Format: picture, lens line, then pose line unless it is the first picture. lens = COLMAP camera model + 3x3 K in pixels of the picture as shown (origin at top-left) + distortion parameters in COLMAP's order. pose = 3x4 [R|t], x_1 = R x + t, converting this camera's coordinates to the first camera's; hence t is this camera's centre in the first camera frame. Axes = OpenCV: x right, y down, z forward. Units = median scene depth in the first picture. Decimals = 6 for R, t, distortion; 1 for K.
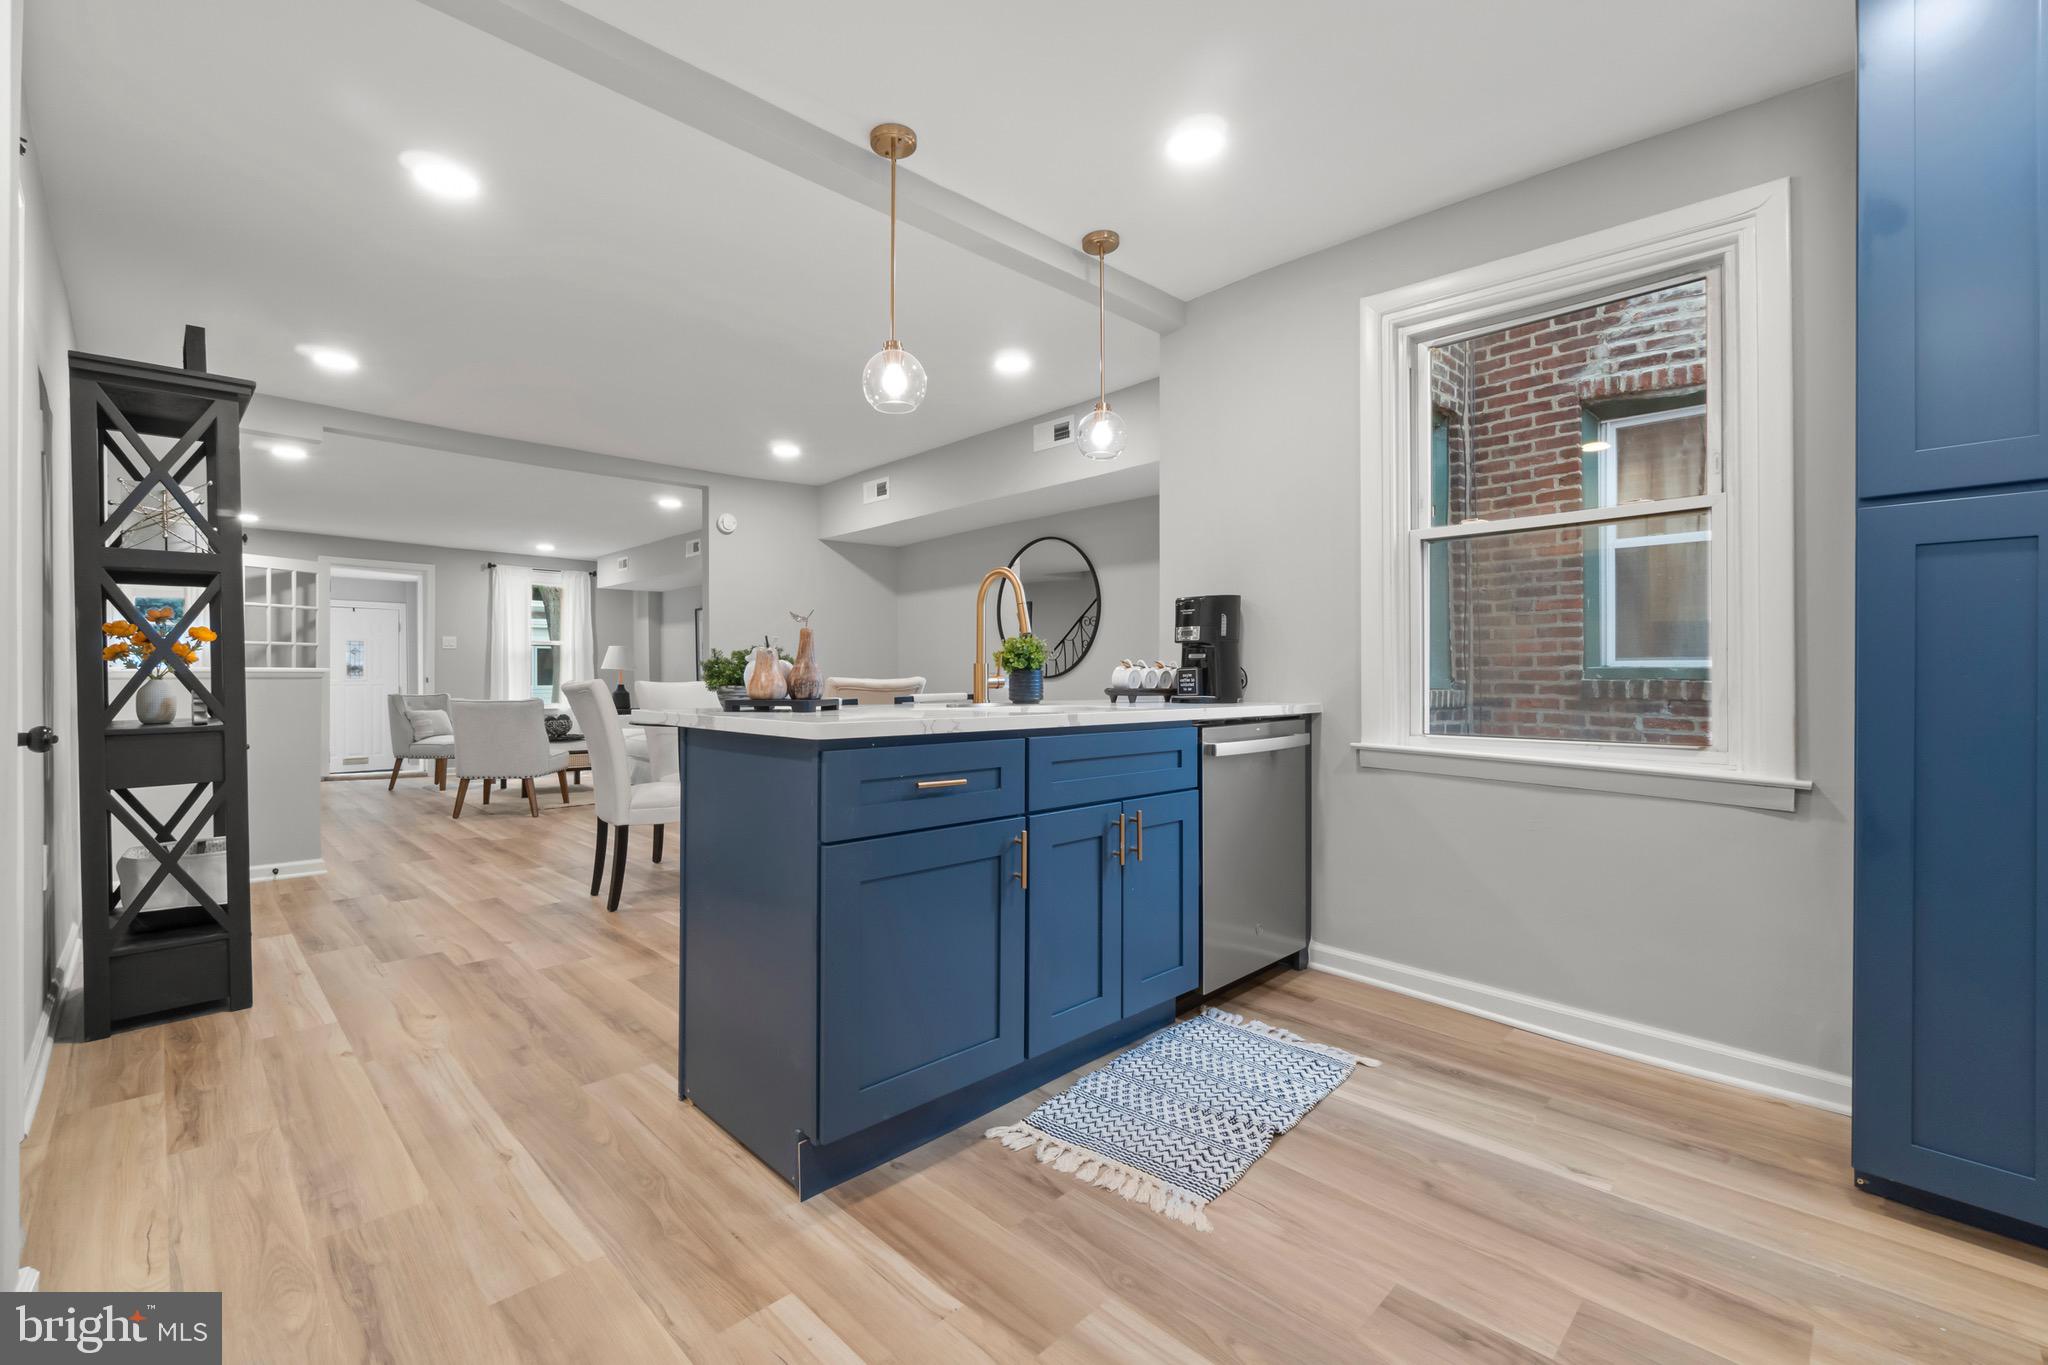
lens RADIAL K [[884.9, 0, 1015.3], [0, 884.9, 677.3], [0, 0, 1]] dist [-0.002355, -0.000098]
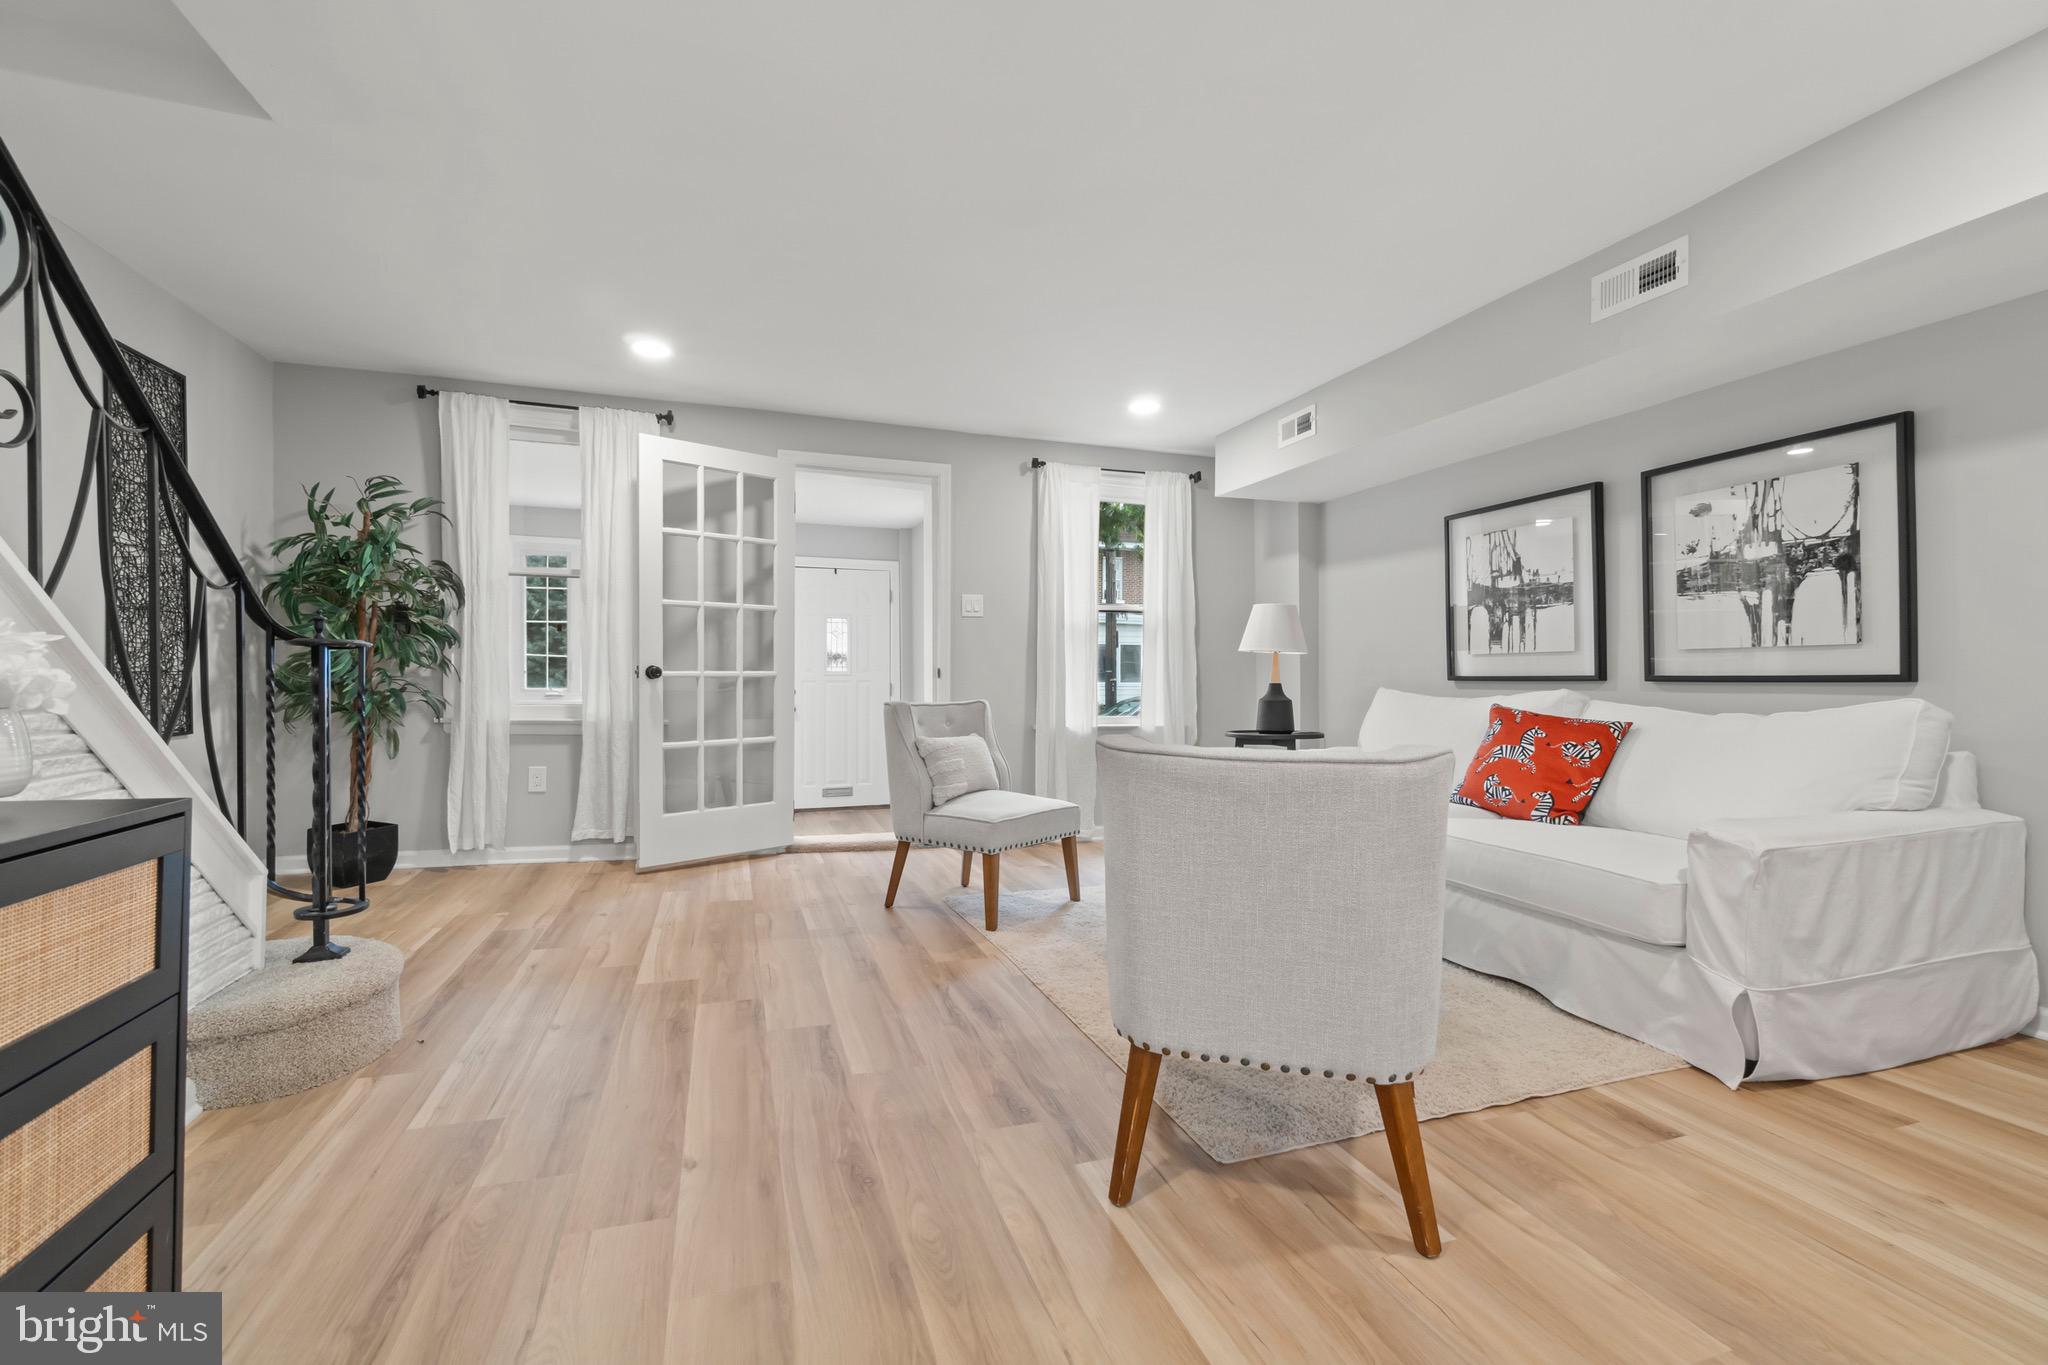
lens RADIAL K [[884.9, 0, 1025.6], [0, 884.9, 674.2], [0, 0, 1]] dist [-0.002355, -0.000098]
pose [[0.903220, 0.000602, -0.429178, -0.410358], [-0.001982, 0.999994, -0.002769, 0.005581], [0.429174, 0.003351, 0.903216, 0.566692]]
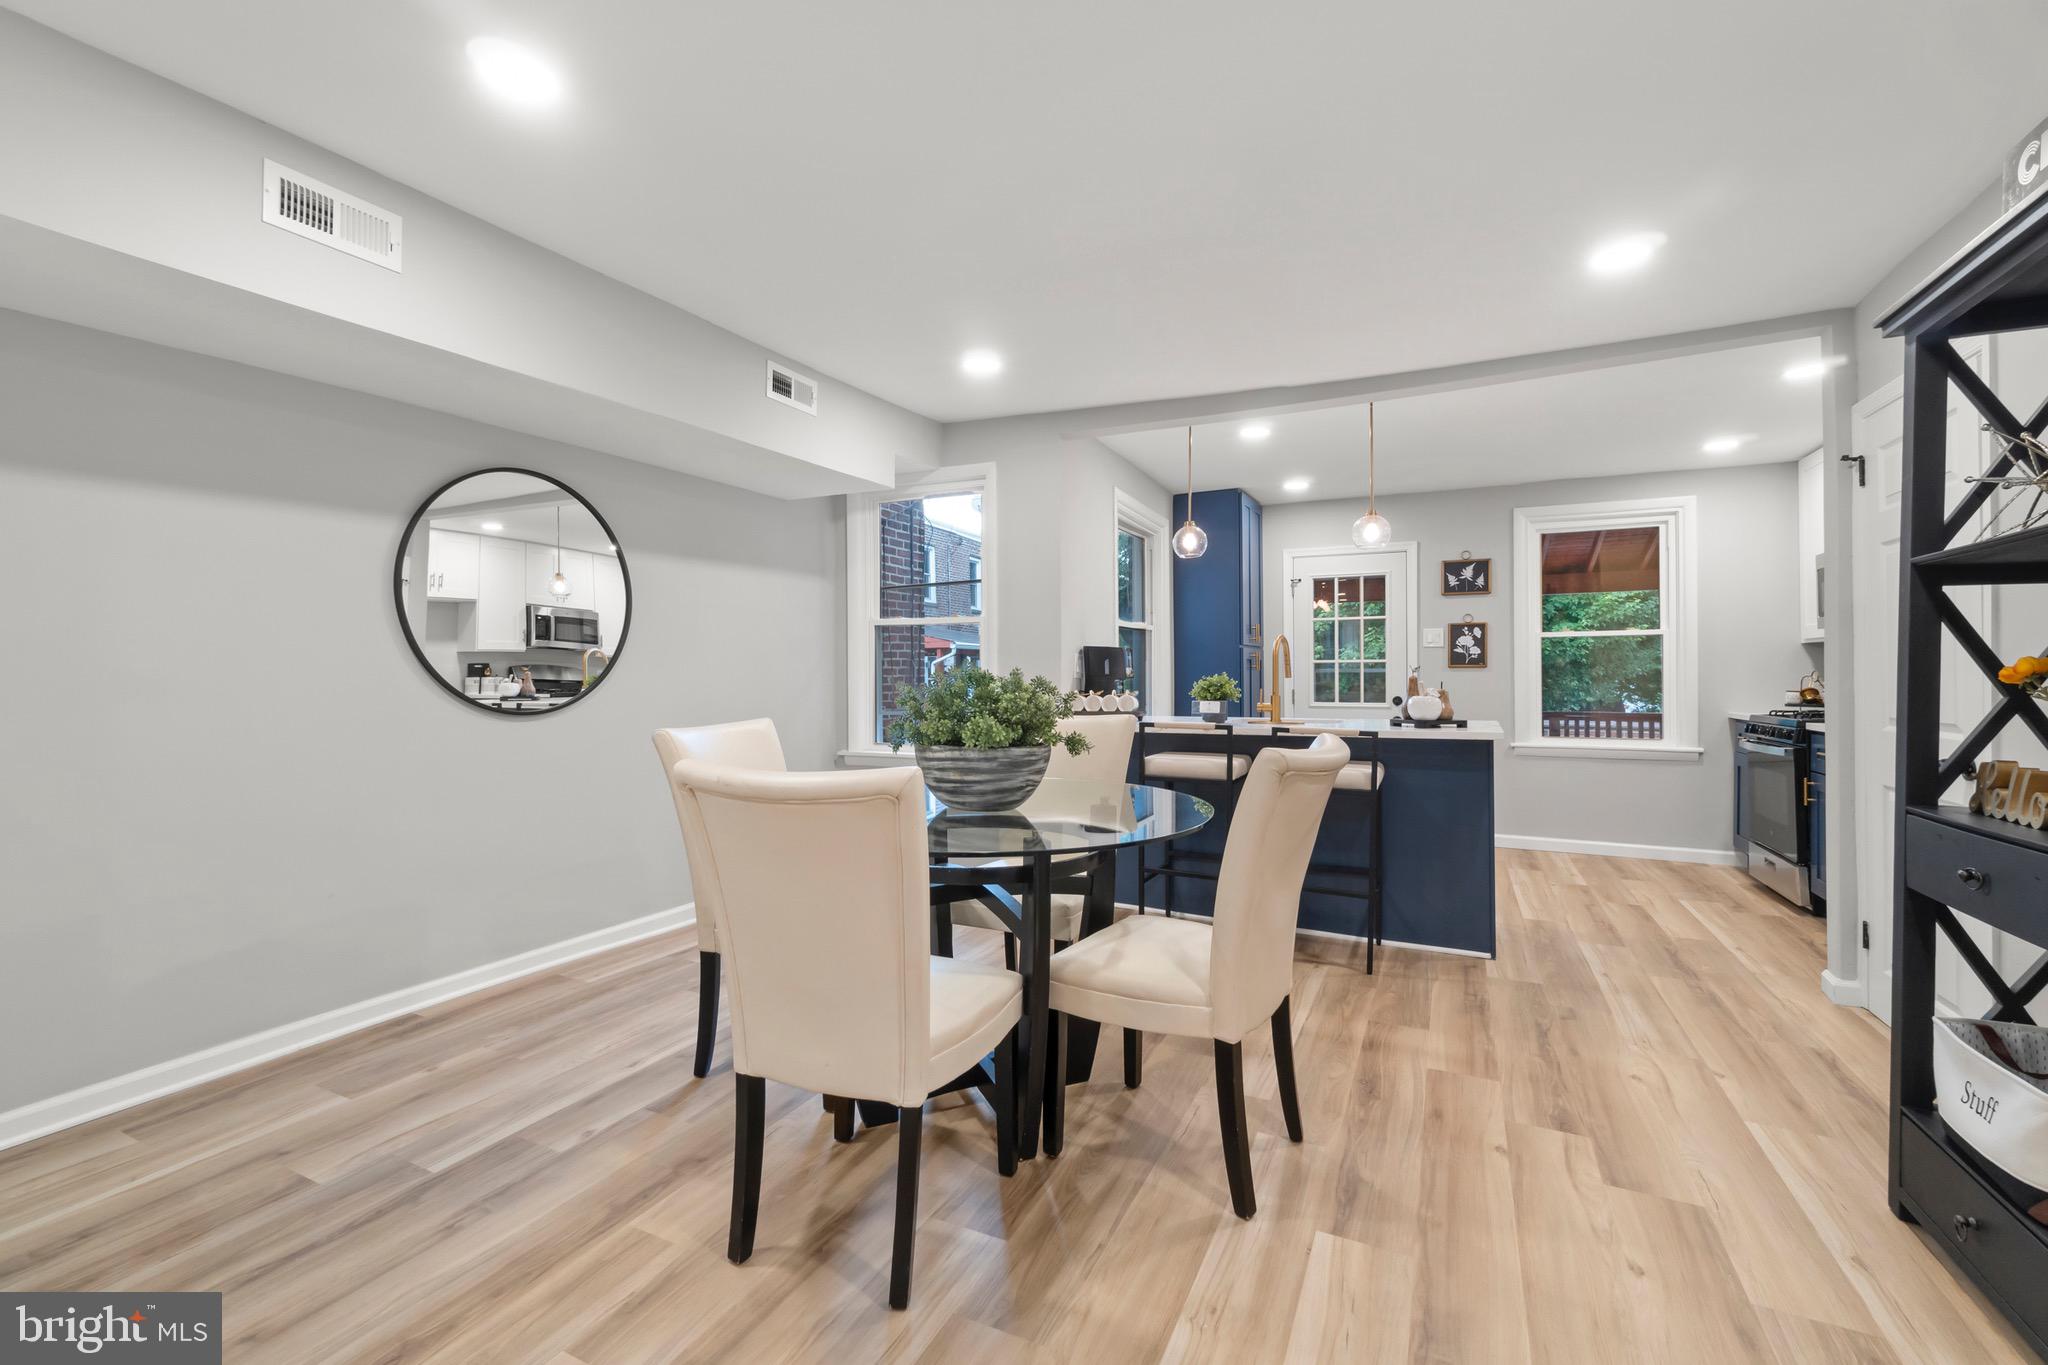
lens RADIAL K [[884.9, 0, 1024.9], [0, 884.9, 673.2], [0, 0, 1]] dist [-0.002355, -0.000098]
pose [[-0.340413, 0.007489, 0.940246, -1.445981], [0.004788, 0.999969, -0.006231, -0.050256], [-0.940264, 0.002381, -0.340438, 2.103726]]
